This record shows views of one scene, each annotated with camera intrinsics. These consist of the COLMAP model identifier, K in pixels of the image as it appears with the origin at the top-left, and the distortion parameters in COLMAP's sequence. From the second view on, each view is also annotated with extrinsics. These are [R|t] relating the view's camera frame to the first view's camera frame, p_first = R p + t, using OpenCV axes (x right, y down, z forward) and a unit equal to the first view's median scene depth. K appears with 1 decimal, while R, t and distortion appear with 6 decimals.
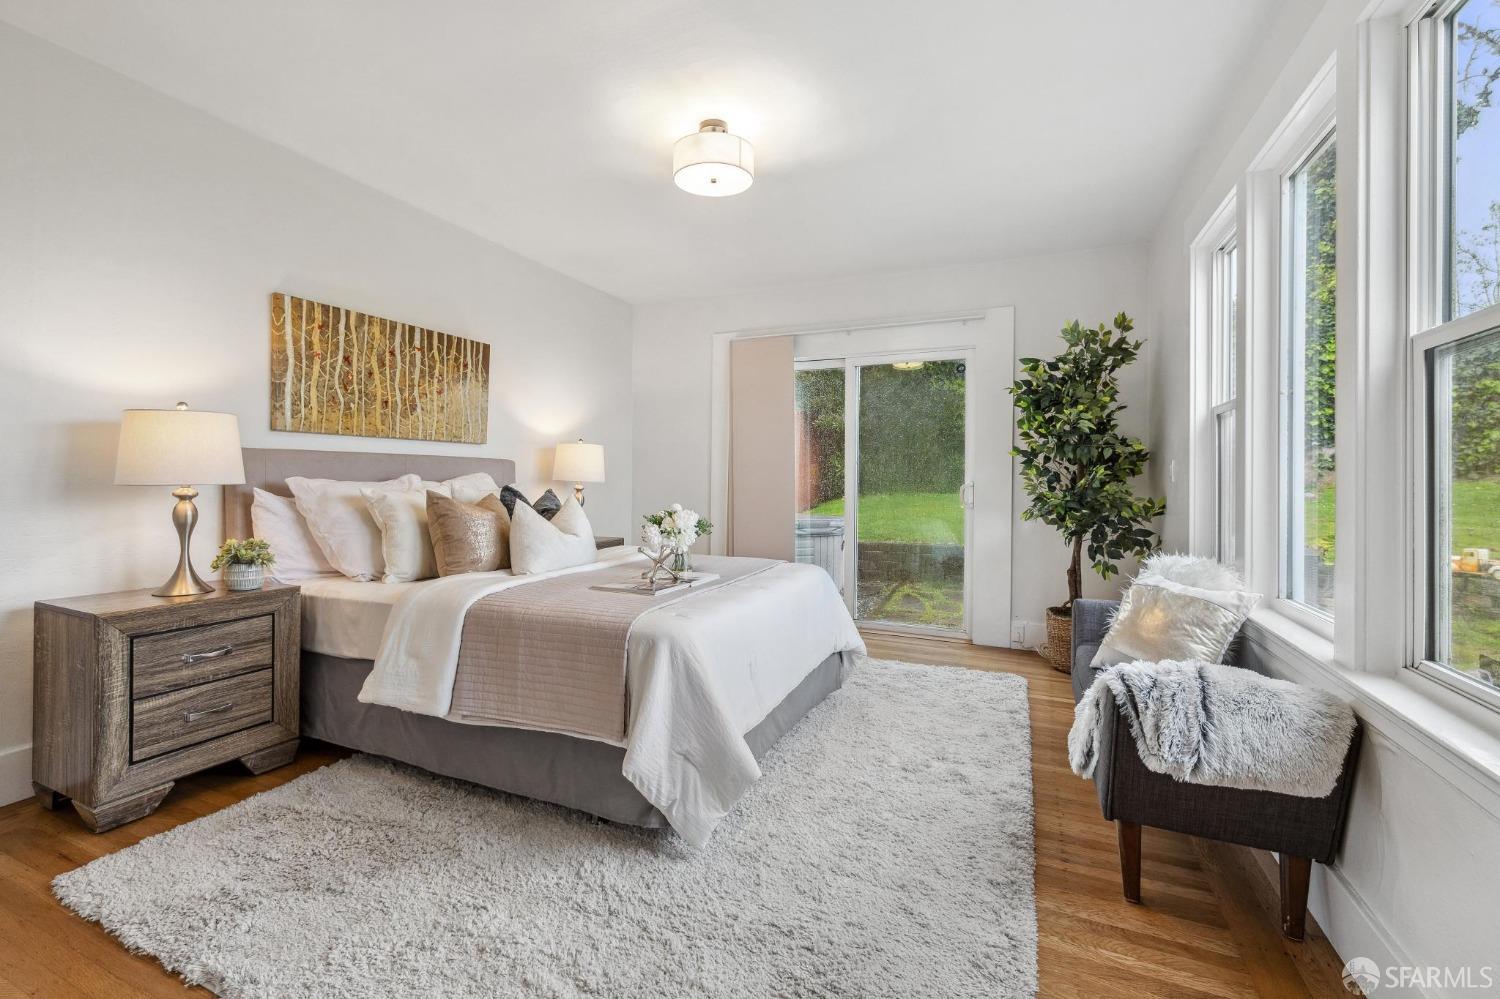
lens RADIAL K [[637.0, 0, 730.5], [0, 637.0, 494.8], [0, 0, 1]] dist [0.000195, -0.000034]
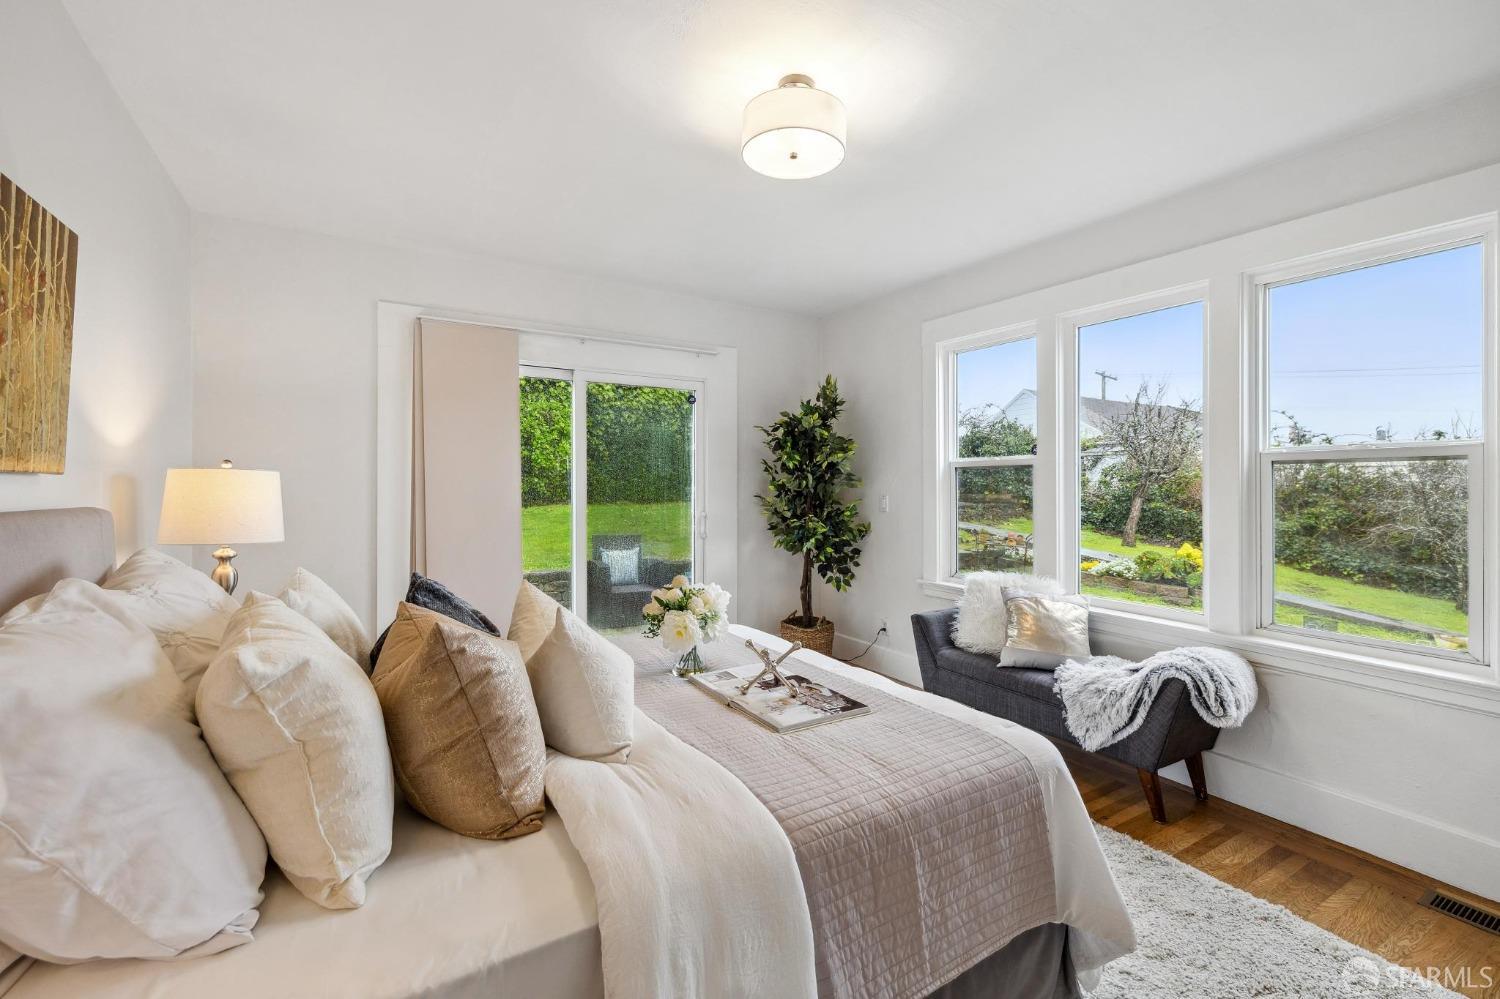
lens RADIAL K [[637.0, 0, 730.5], [0, 637.0, 494.8], [0, 0, 1]] dist [0.000195, -0.000034]
pose [[0.573800, -0.019264, 0.818769, -0.483588], [0.024301, 0.999684, 0.006490, -0.060137], [-0.818635, 0.016173, 0.574086, 0.423377]]
